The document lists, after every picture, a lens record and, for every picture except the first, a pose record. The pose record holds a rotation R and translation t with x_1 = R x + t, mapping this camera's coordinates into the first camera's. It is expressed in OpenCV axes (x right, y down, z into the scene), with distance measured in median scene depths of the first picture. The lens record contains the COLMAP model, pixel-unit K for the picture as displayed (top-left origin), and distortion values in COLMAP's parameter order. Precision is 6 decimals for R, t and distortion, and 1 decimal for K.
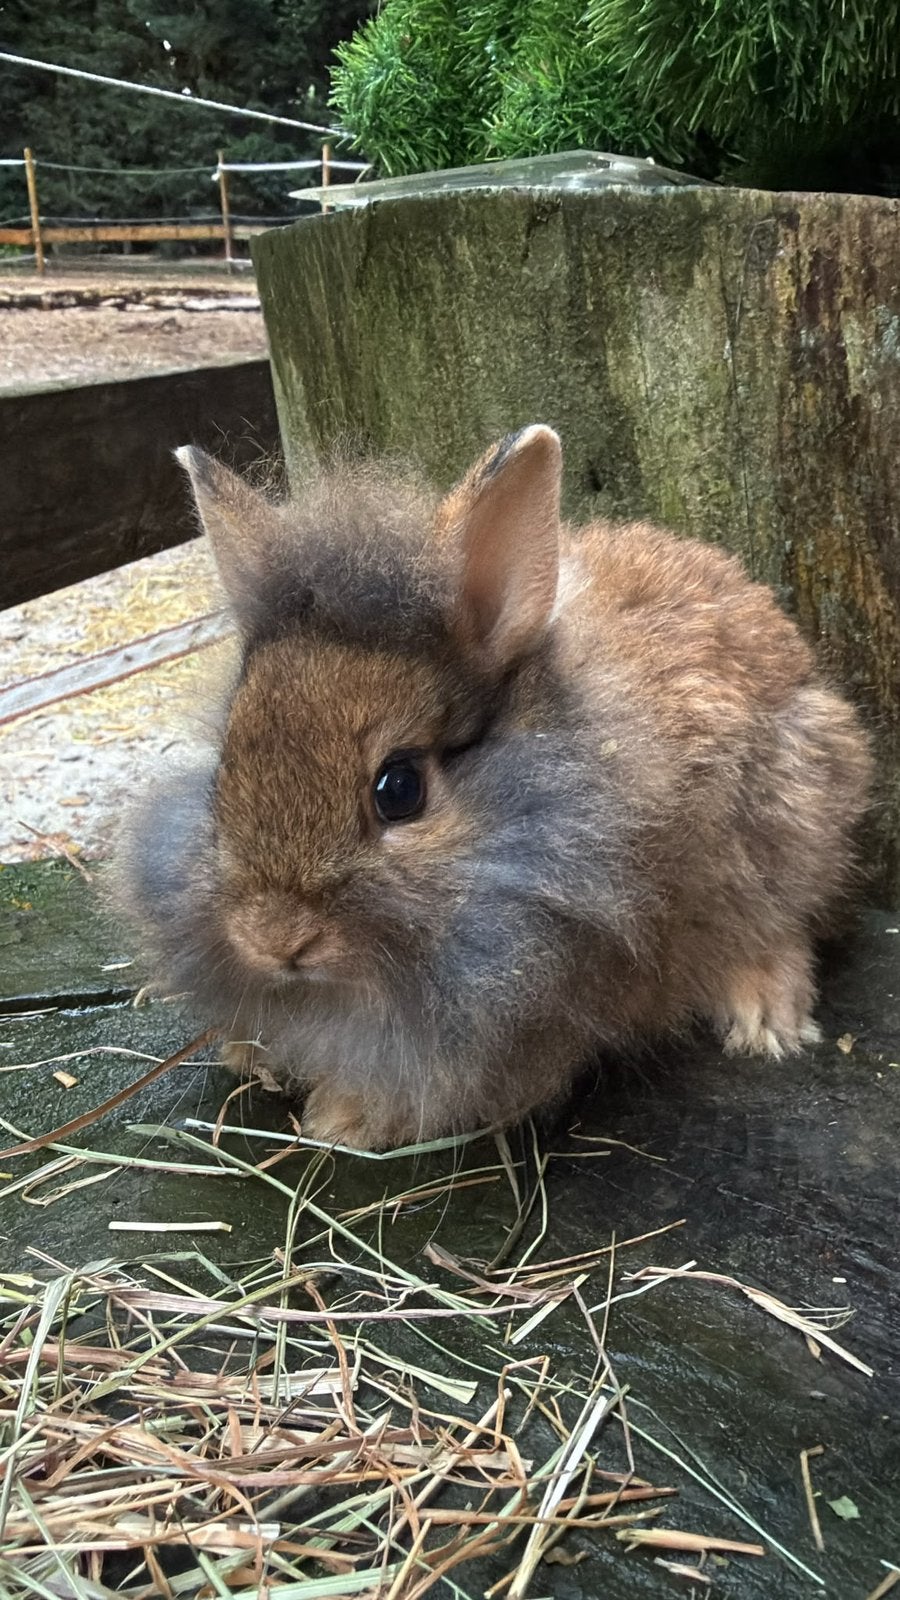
lens RADIAL K [[1127.0, 0, 467.9], [0, 1127.0, 811.4], [0, 0, 1]] dist [-0.013411, 0.015584]
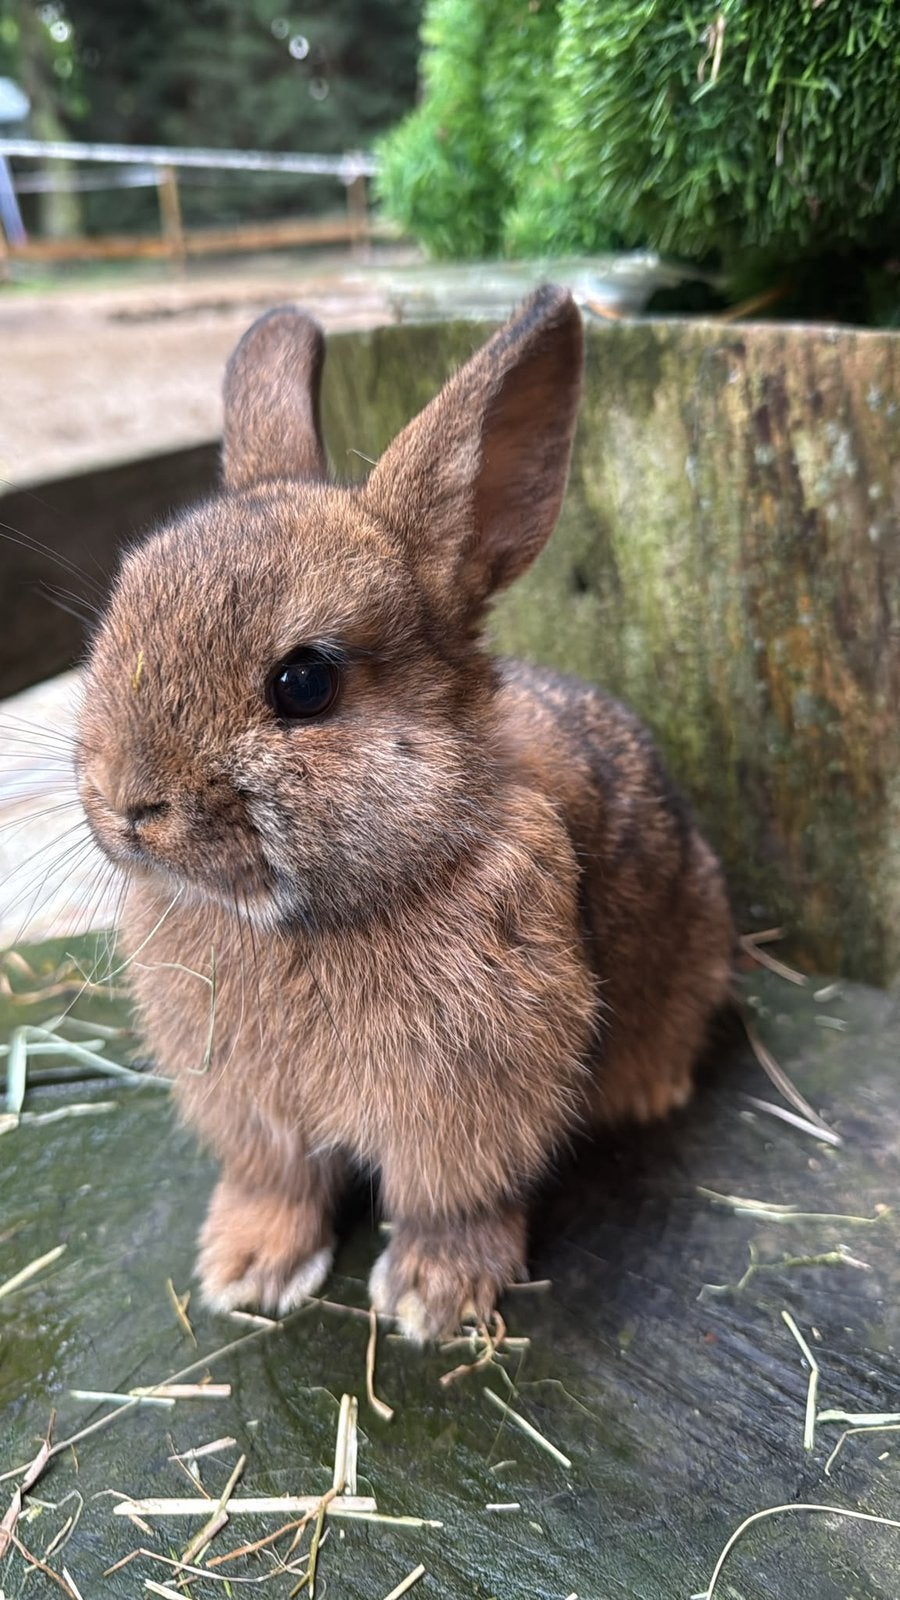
lens RADIAL K [[1157.0, 0, 458.4], [0, 1157.0, 831.6], [0, 0, 1]] dist [-0.001821, -0.027205]
pose [[0.992699, -0.005885, -0.120473, 0.137886], [0.006698, 0.999957, 0.006346, -0.072453], [0.120431, -0.007106, 0.992696, -0.104799]]
